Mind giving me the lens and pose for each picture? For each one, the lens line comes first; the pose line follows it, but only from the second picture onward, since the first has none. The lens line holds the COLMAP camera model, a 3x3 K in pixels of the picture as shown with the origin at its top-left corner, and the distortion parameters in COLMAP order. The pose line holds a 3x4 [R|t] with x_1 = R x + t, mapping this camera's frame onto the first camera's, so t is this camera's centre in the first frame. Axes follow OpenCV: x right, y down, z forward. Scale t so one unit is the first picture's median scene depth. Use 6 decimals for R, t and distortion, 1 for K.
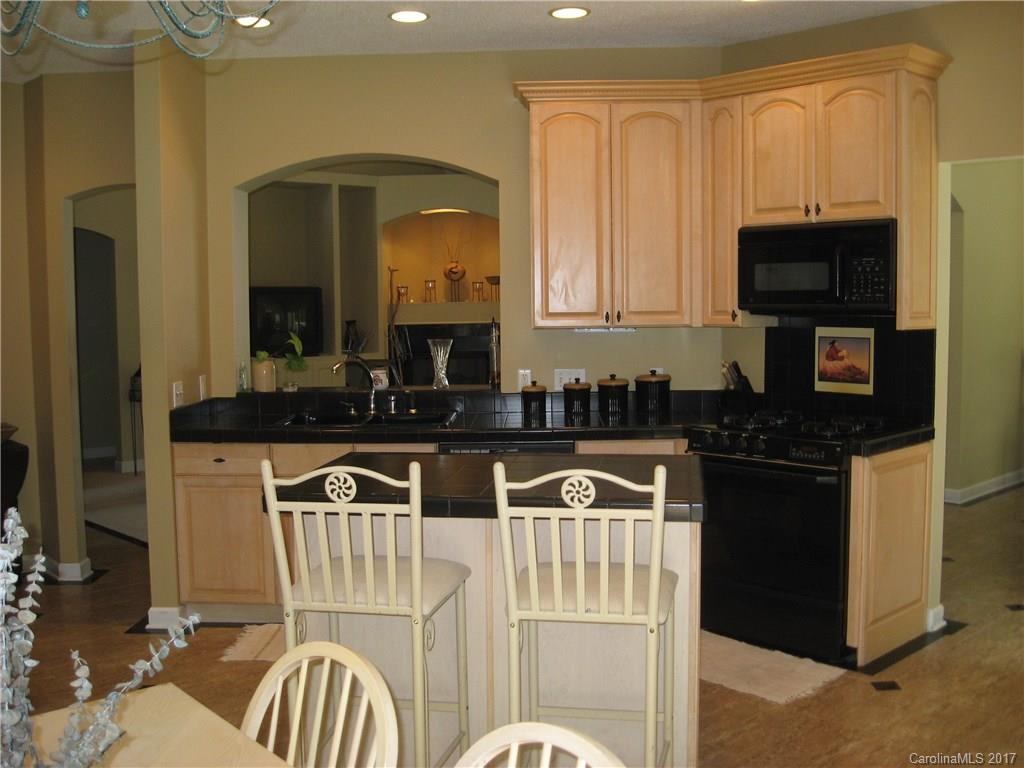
lens RADIAL K [[1052.8, 0, 540.7], [0, 1052.8, 383.9], [0, 0, 1]] dist [-0.118505, 0.000000]
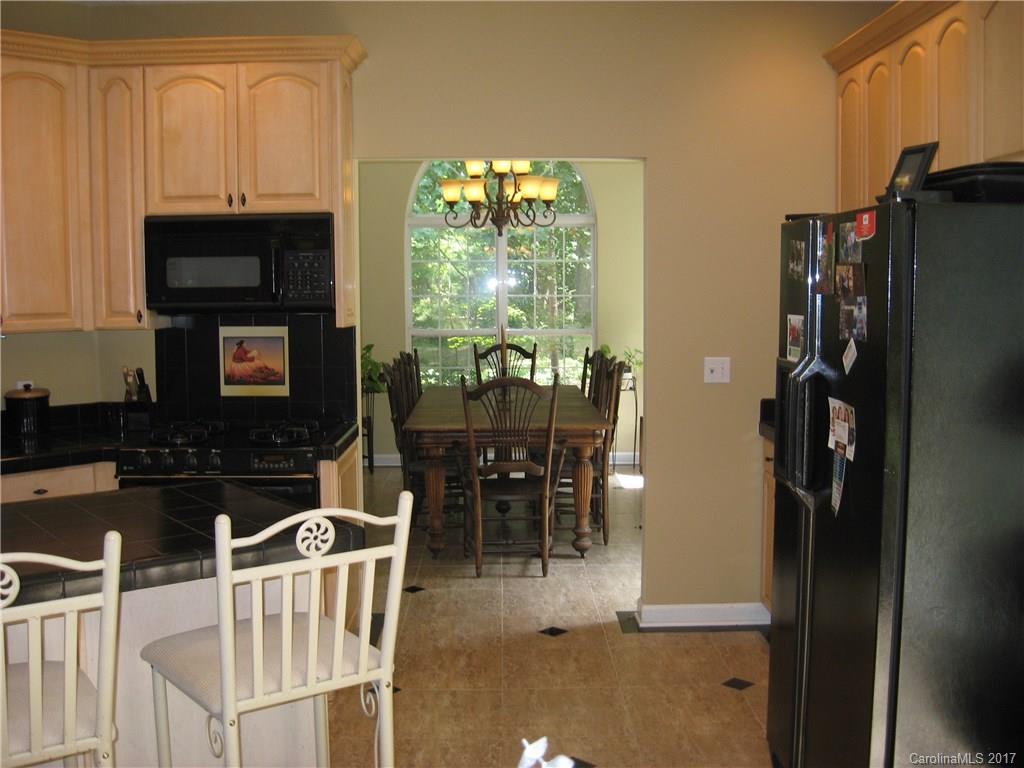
lens RADIAL K [[1052.8, 0, 511.4], [0, 1052.8, 386.5], [0, 0, 1]] dist [-0.118505, 0.000000]
pose [[0.695393, -0.059842, 0.716133, -0.239234], [0.056042, 0.998008, 0.028977, -0.015248], [-0.716441, 0.019984, 0.697362, 0.186453]]
